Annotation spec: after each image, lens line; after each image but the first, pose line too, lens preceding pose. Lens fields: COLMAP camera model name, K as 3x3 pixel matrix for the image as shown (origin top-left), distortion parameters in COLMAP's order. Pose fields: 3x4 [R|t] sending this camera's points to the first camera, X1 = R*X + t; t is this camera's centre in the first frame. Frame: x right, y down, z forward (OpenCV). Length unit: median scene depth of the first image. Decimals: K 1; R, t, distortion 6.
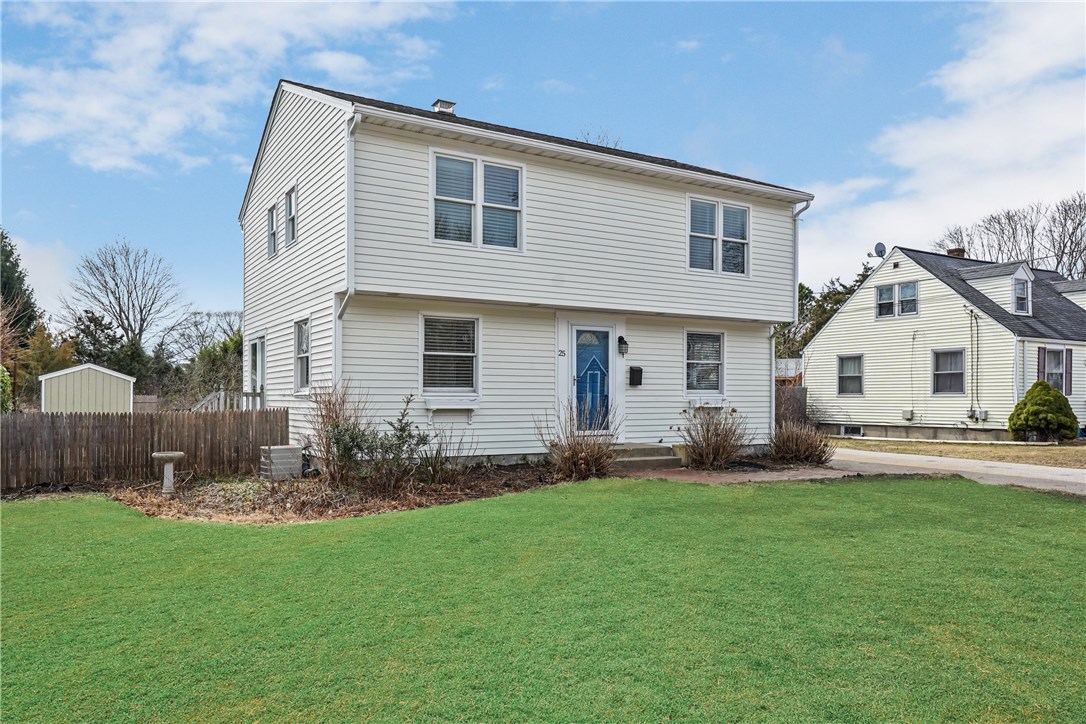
lens RADIAL K [[786.0, 0, 542.1], [0, 786.0, 372.6], [0, 0, 1]] dist [0.002473, 0.003384]
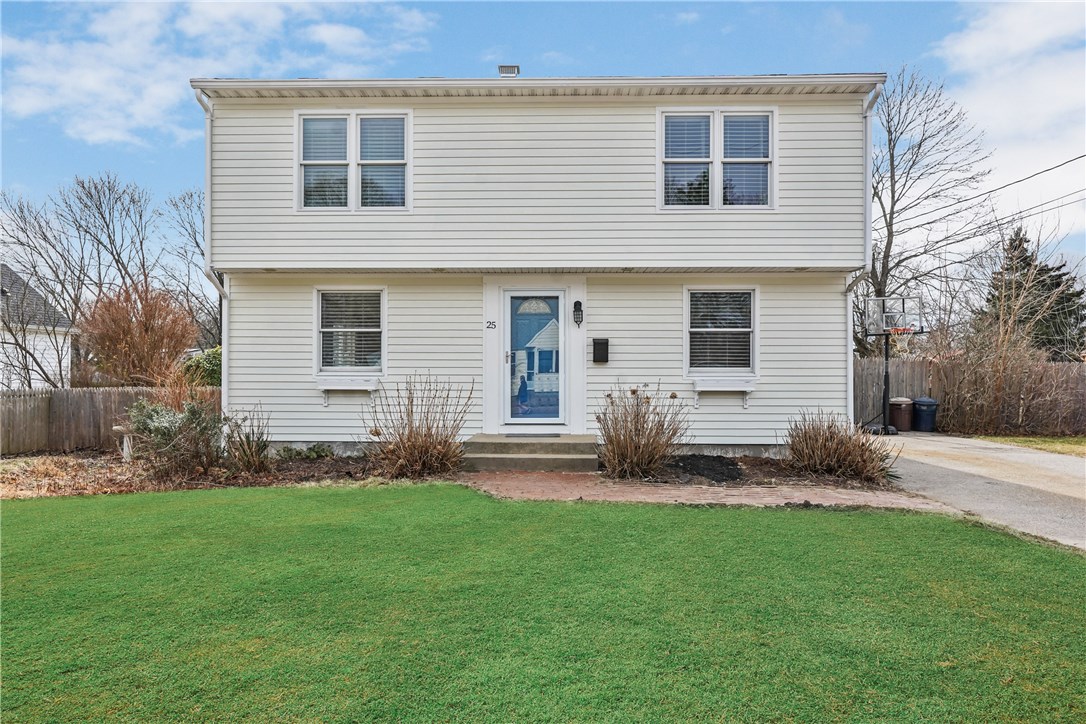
lens RADIAL K [[789.1, 0, 543.0], [0, 789.1, 357.0], [0, 0, 1]] dist [-0.023017, -0.001682]
pose [[0.838051, -0.013608, -0.545422, 0.501277], [0.015885, 0.999874, -0.000538, 0.010332], [0.545360, -0.008213, 0.838162, 0.305477]]
